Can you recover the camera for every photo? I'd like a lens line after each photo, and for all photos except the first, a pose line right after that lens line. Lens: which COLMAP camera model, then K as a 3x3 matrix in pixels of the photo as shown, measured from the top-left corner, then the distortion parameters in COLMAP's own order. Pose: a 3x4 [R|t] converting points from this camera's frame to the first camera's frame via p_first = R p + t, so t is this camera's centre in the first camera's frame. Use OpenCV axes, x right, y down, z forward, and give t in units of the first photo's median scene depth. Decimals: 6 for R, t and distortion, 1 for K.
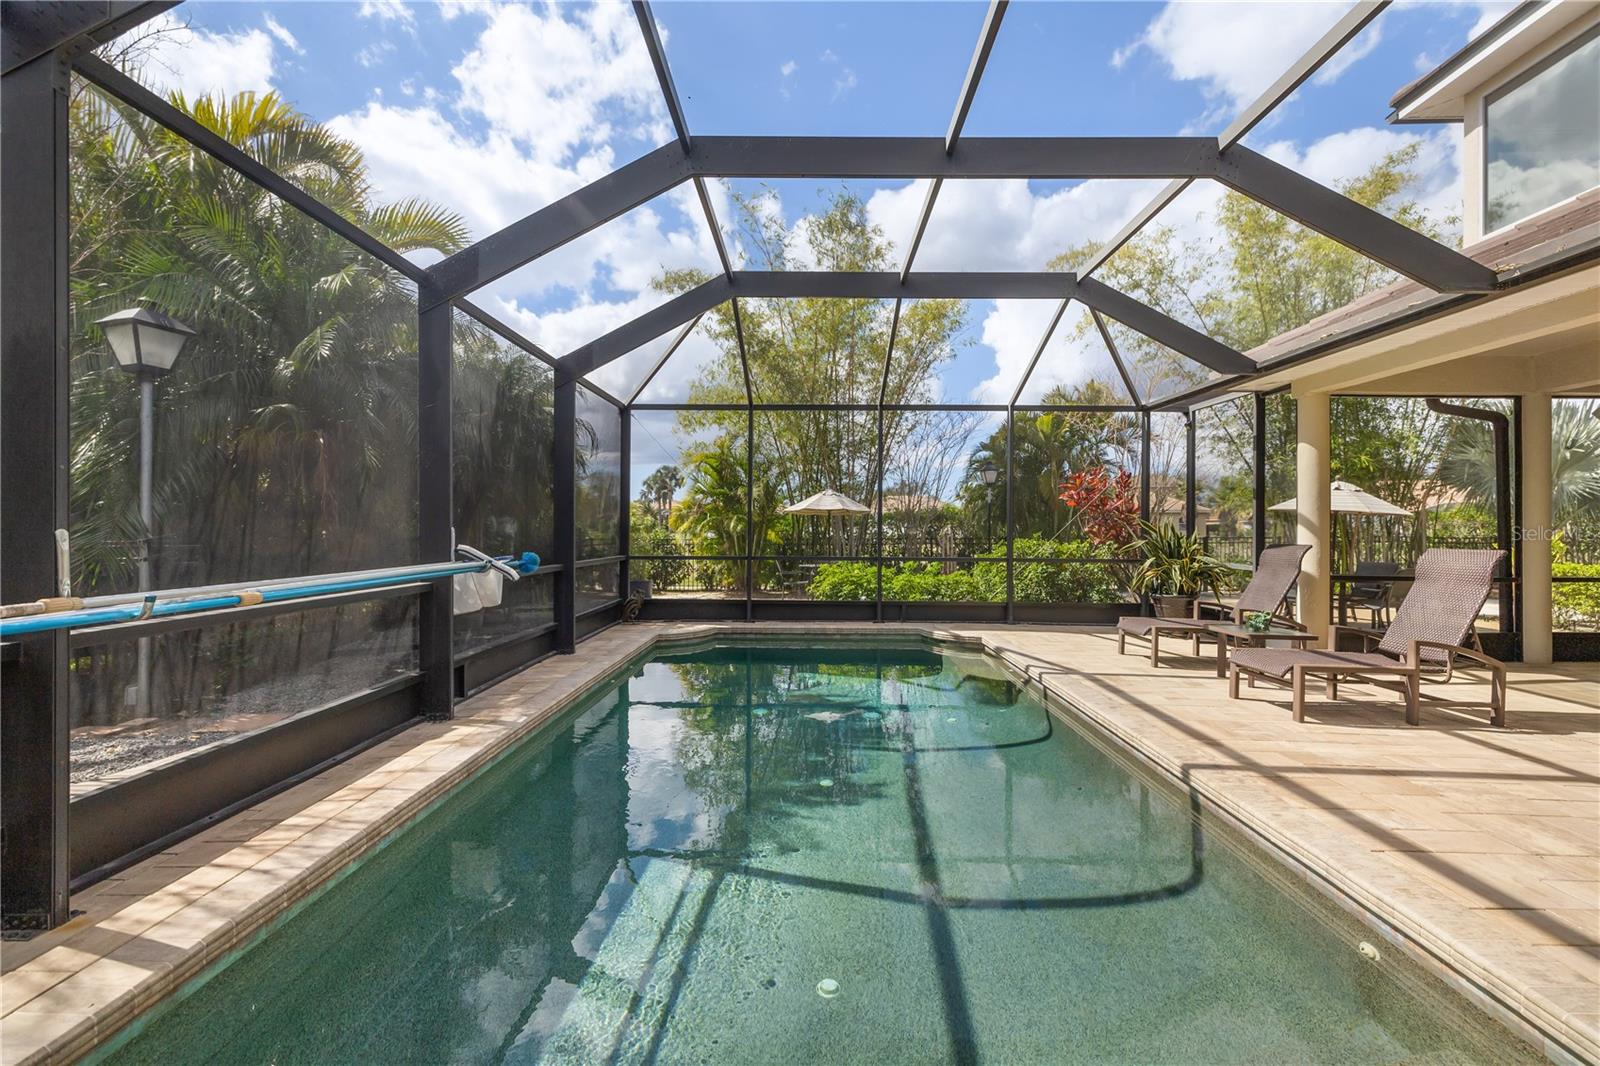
lens RADIAL K [[676.9, 0, 802.1], [0, 676.9, 539.3], [0, 0, 1]] dist [-0.000576, -0.000979]
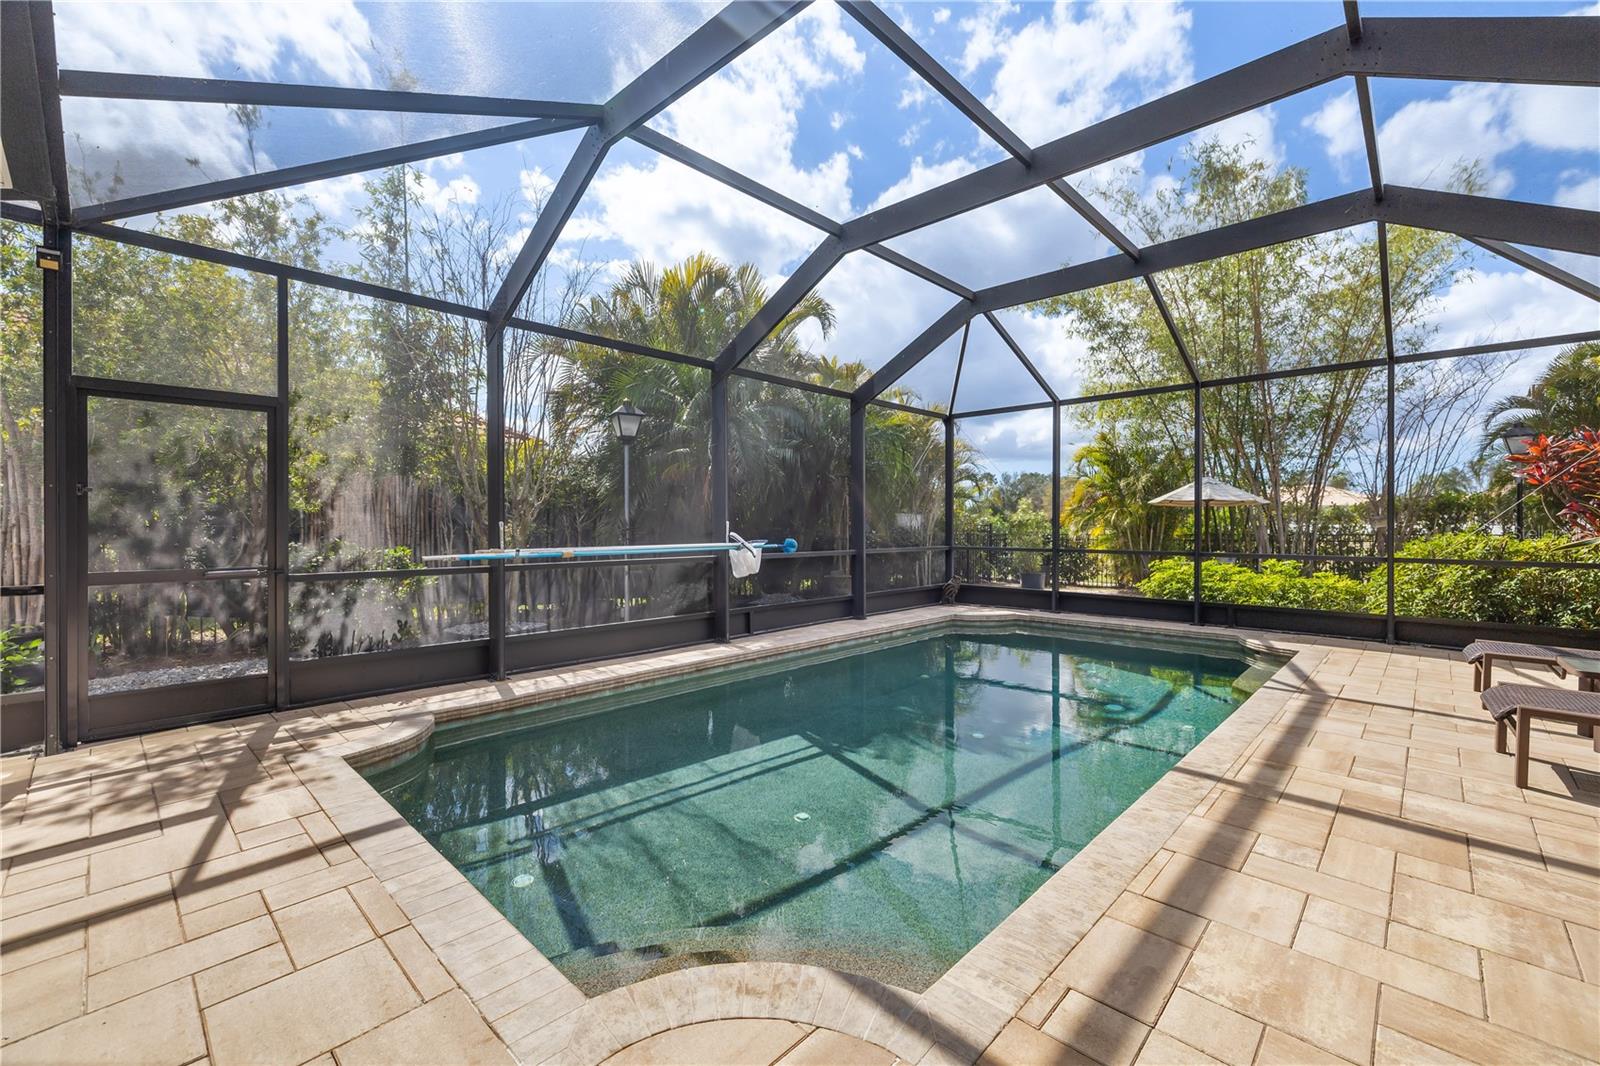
lens RADIAL K [[676.9, 0, 803.9], [0, 676.9, 526.4], [0, 0, 1]] dist [-0.000576, -0.000979]
pose [[0.733062, -0.002879, -0.680156, 0.369996], [-0.007095, 0.999904, -0.011879, 0.006633], [0.680125, 0.013534, 0.732971, -0.017724]]
